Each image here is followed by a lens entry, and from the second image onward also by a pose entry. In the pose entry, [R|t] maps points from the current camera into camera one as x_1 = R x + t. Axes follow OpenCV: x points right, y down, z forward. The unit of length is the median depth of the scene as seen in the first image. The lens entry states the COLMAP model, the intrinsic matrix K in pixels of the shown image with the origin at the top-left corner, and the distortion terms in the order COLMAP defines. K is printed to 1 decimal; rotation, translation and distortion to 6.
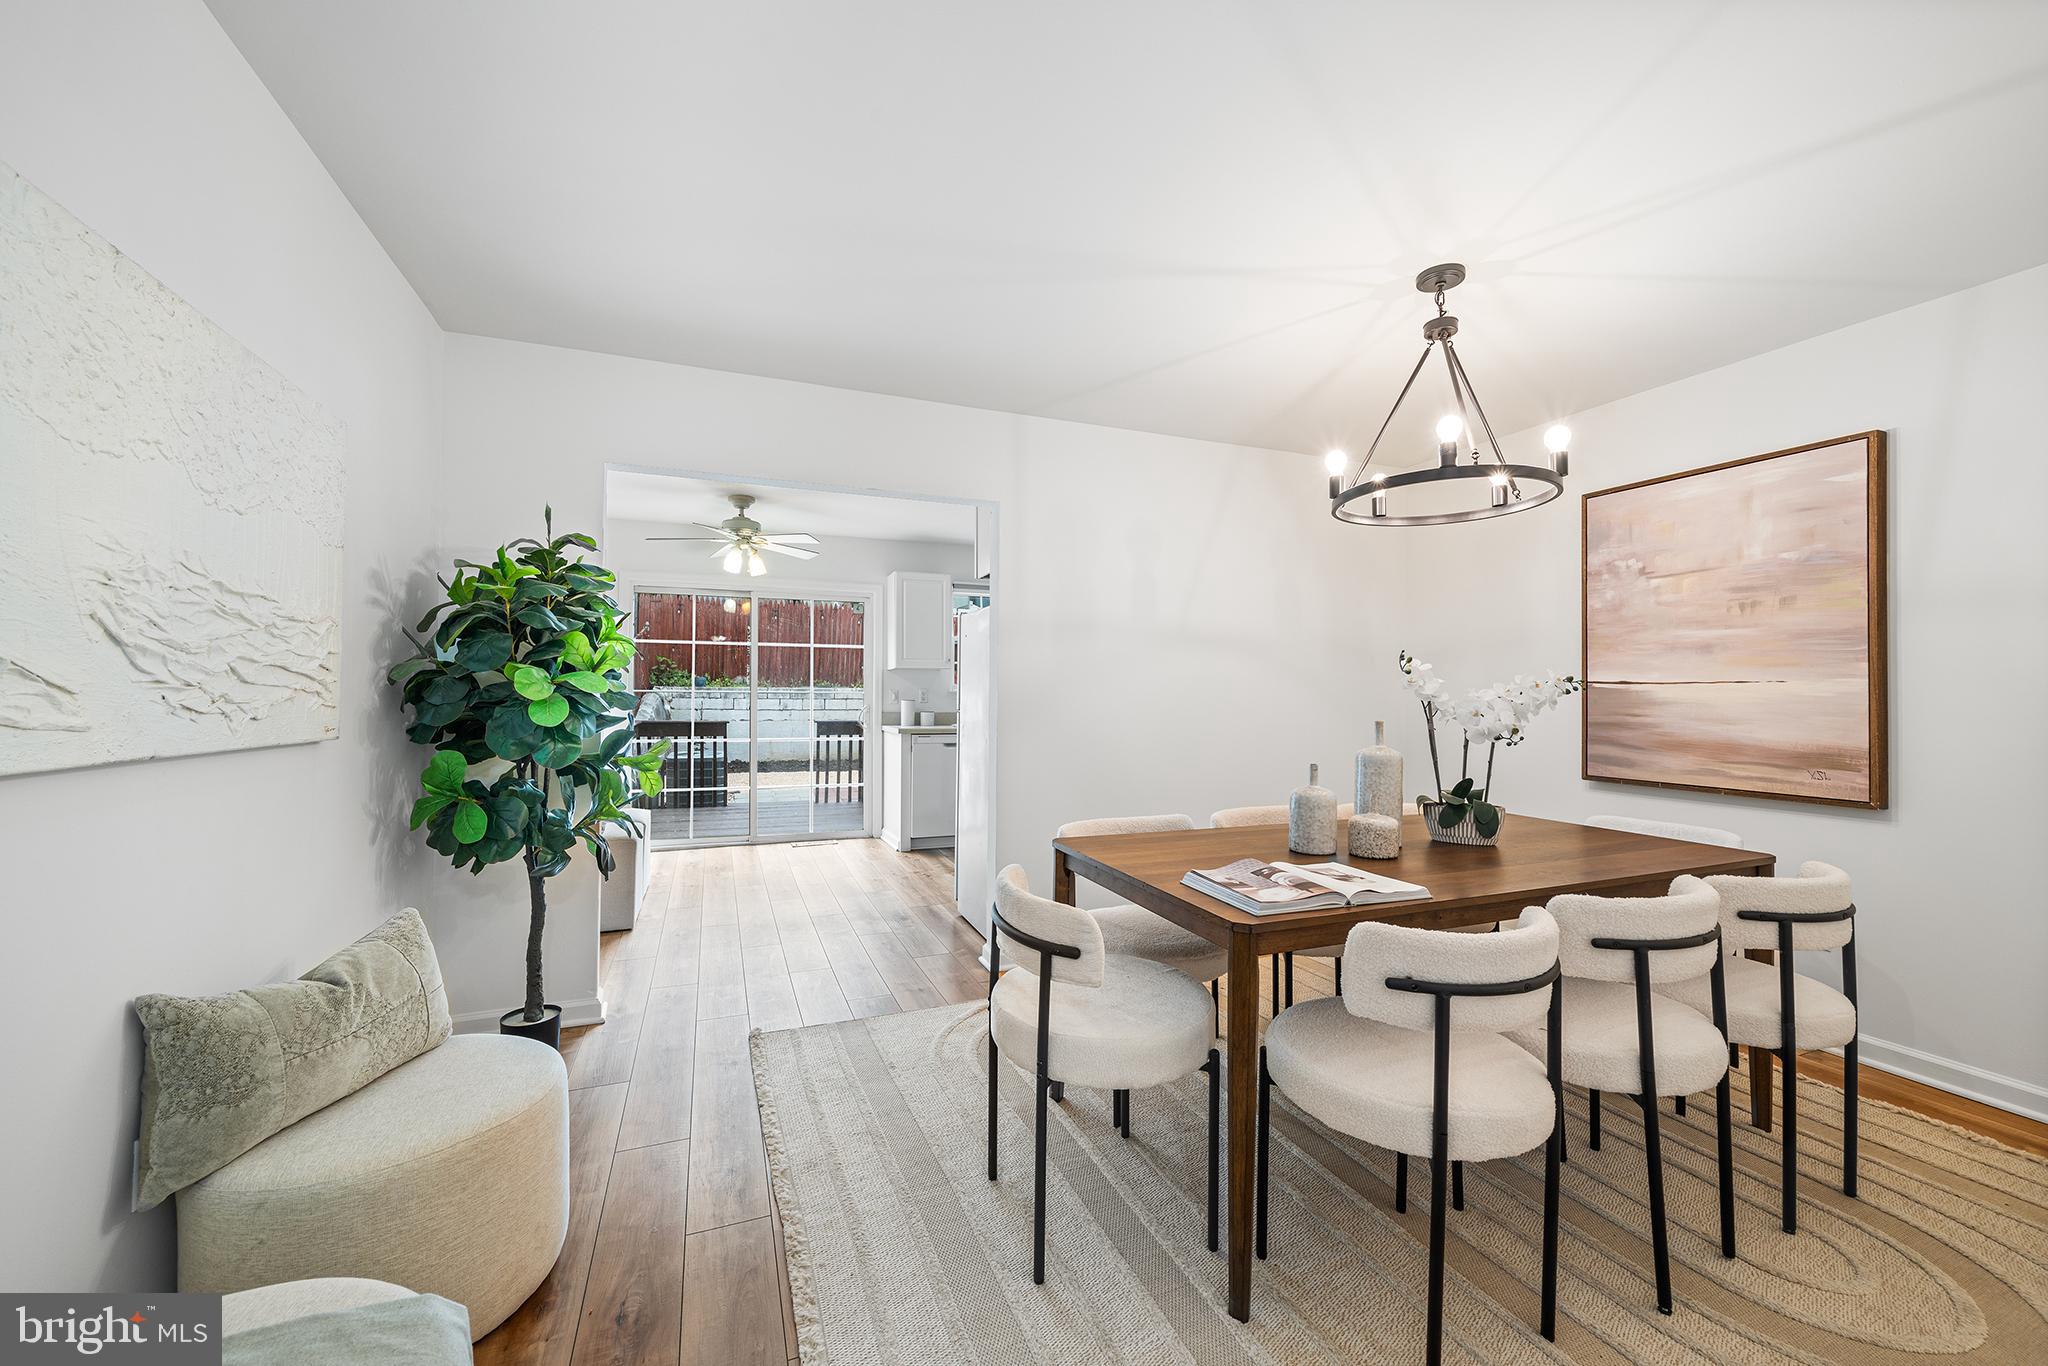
lens RADIAL K [[769.8, 0, 1024.1], [0, 769.8, 687.9], [0, 0, 1]] dist [0.000442, -0.000024]
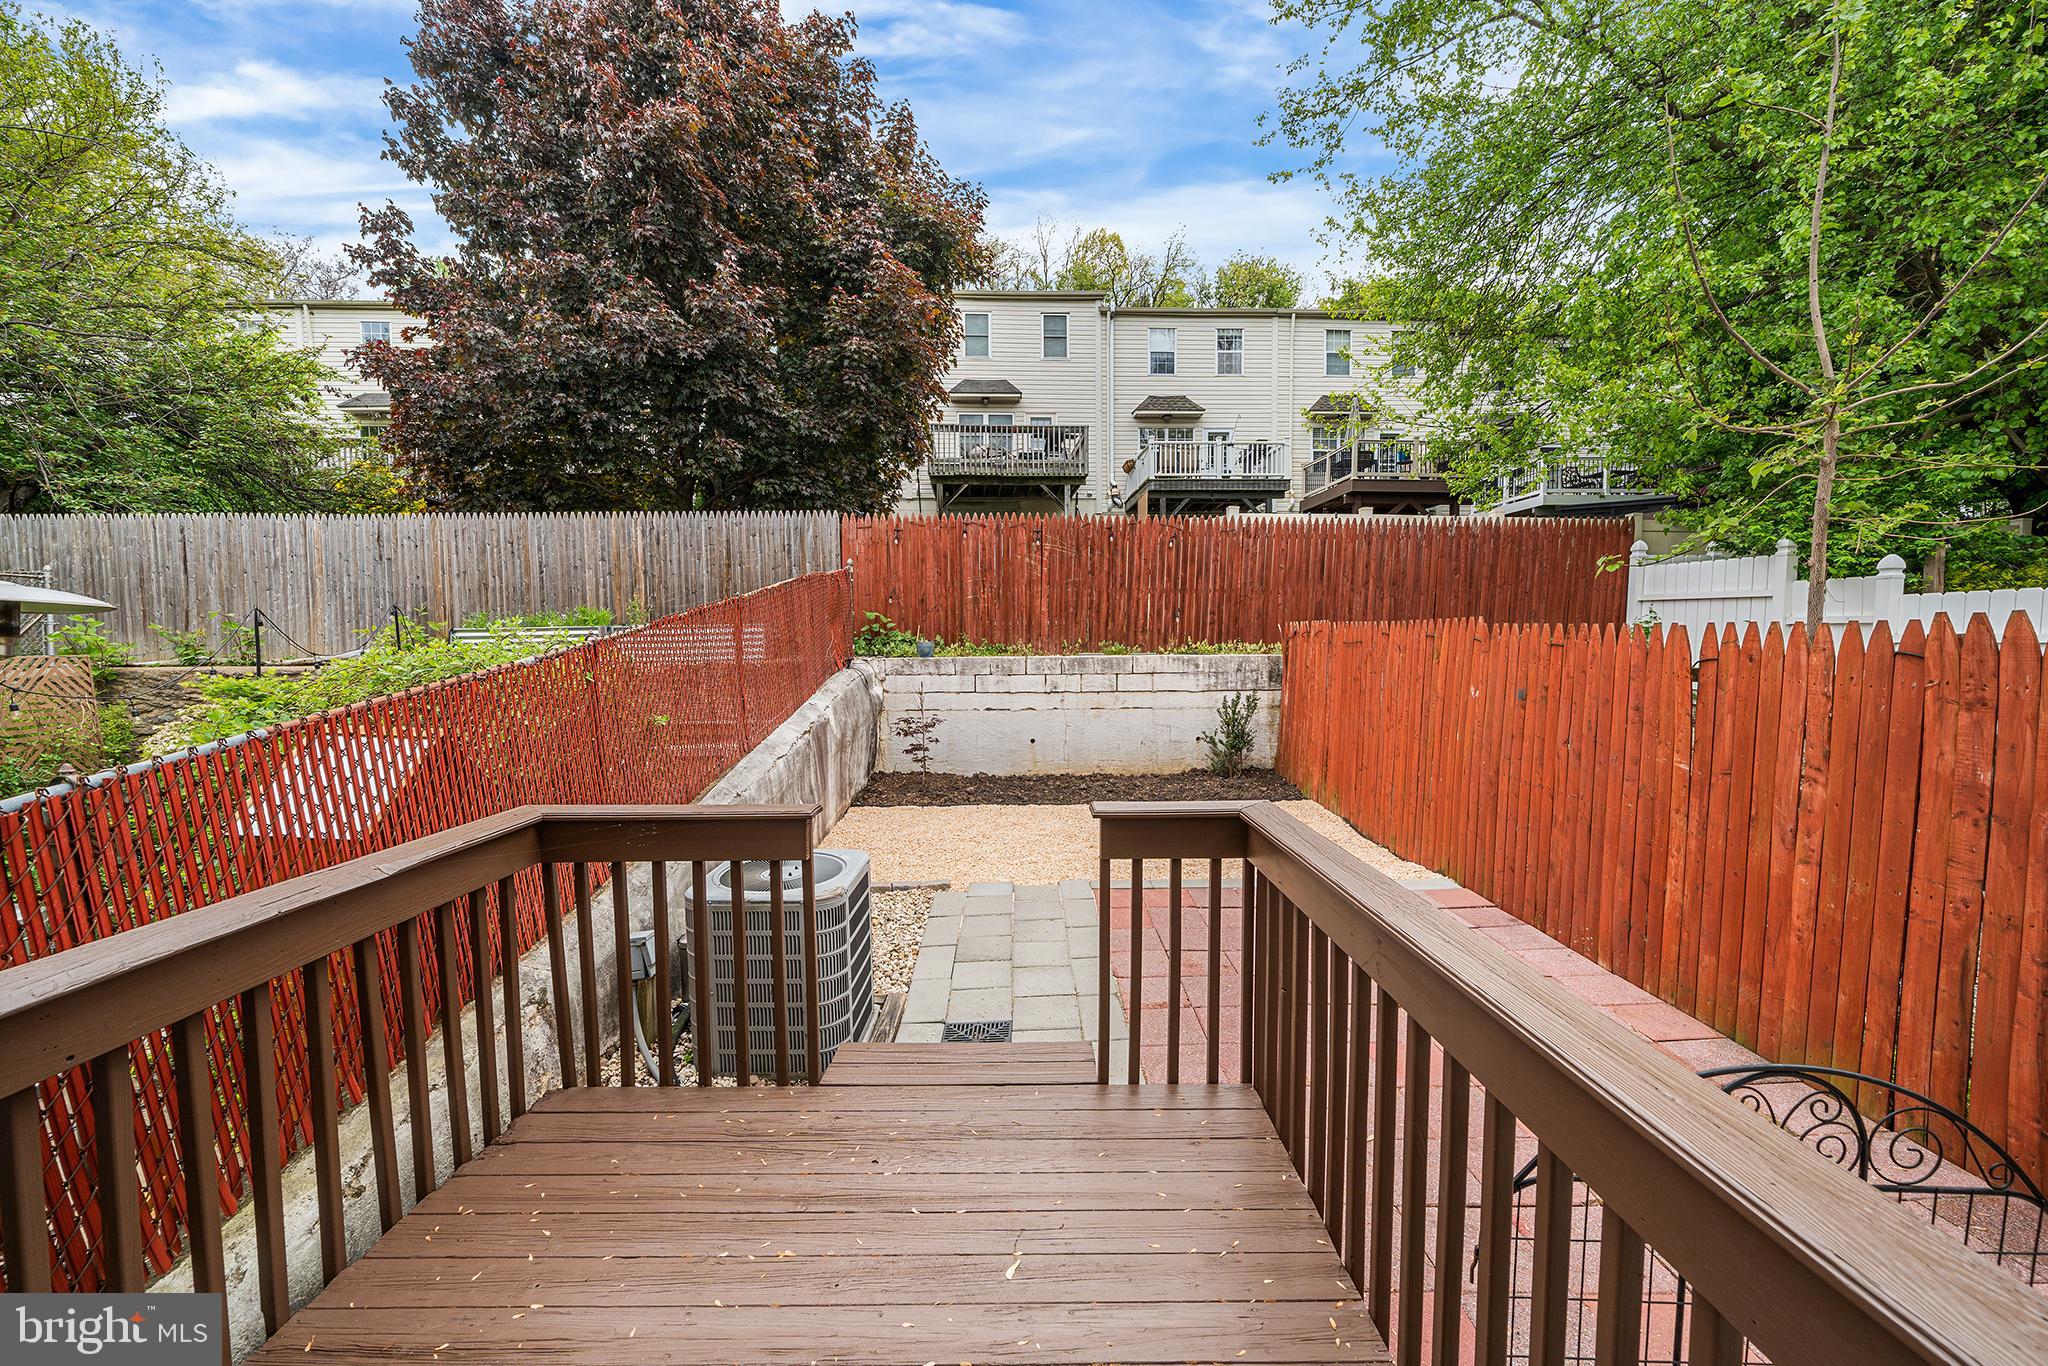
lens RADIAL K [[769.8, 0, 1024.1], [0, 769.8, 687.9], [0, 0, 1]] dist [0.000442, -0.000024]
pose [[0.932384, 0.003230, -0.361454, -0.512393], [0.019789, 0.998004, 0.059965, -0.055977], [0.360927, -0.063063, 0.930460, 1.938806]]
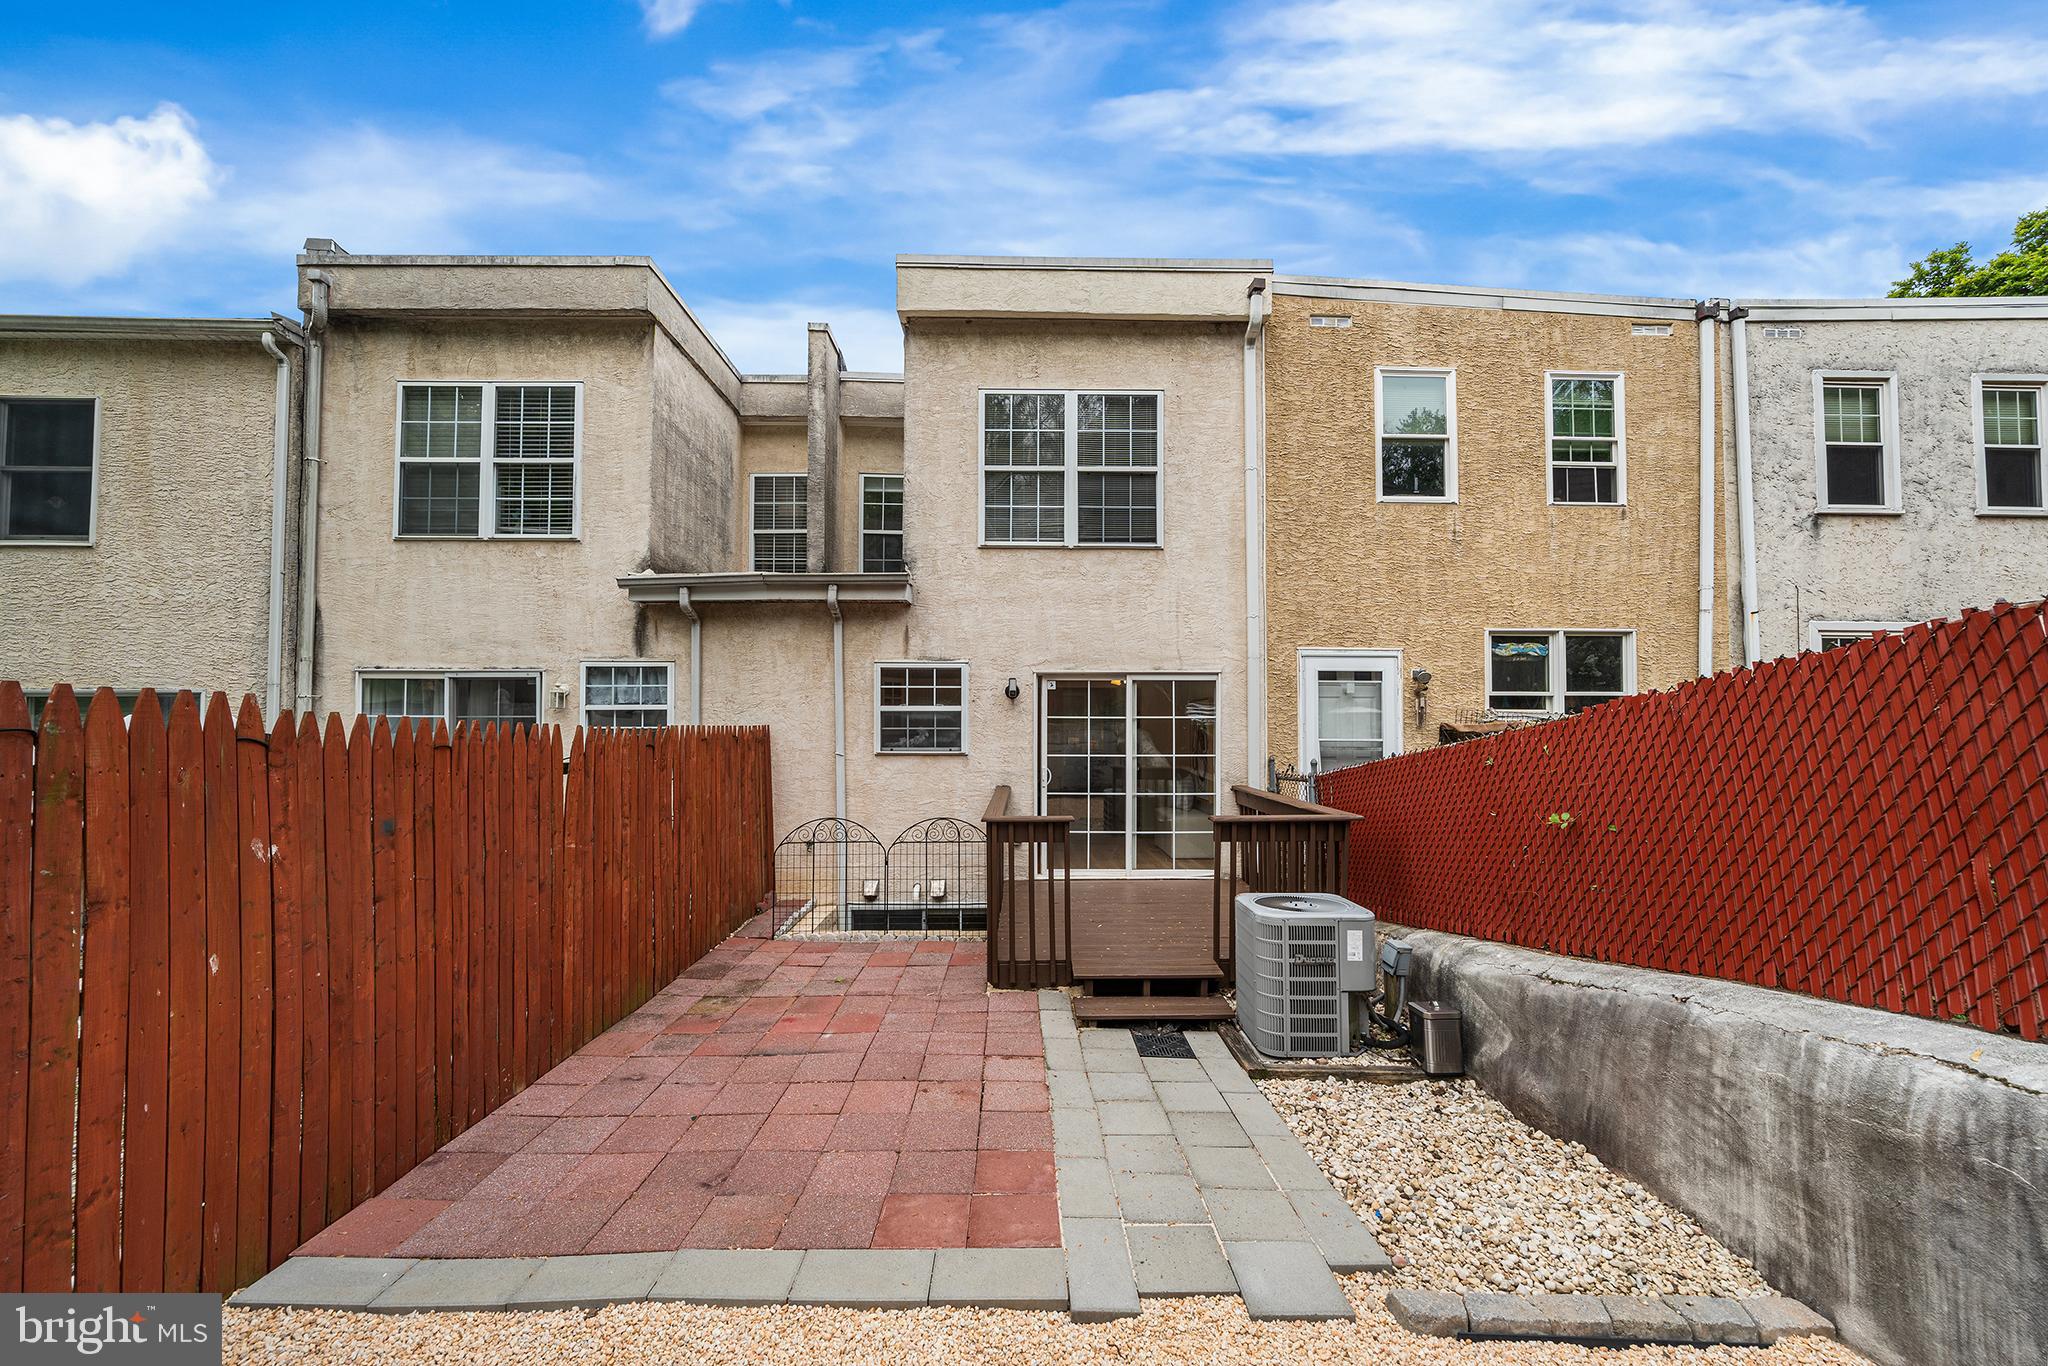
lens RADIAL K [[749.5, 0, 1024.9], [0, 749.5, 716.0], [0, 0, 1]] dist [0.000247, 0.000014]
pose [[-0.934102, -0.002139, 0.356999, -1.178989], [-0.011201, 0.999665, -0.023318, -0.058167], [-0.356830, -0.025780, -0.933814, 4.145824]]
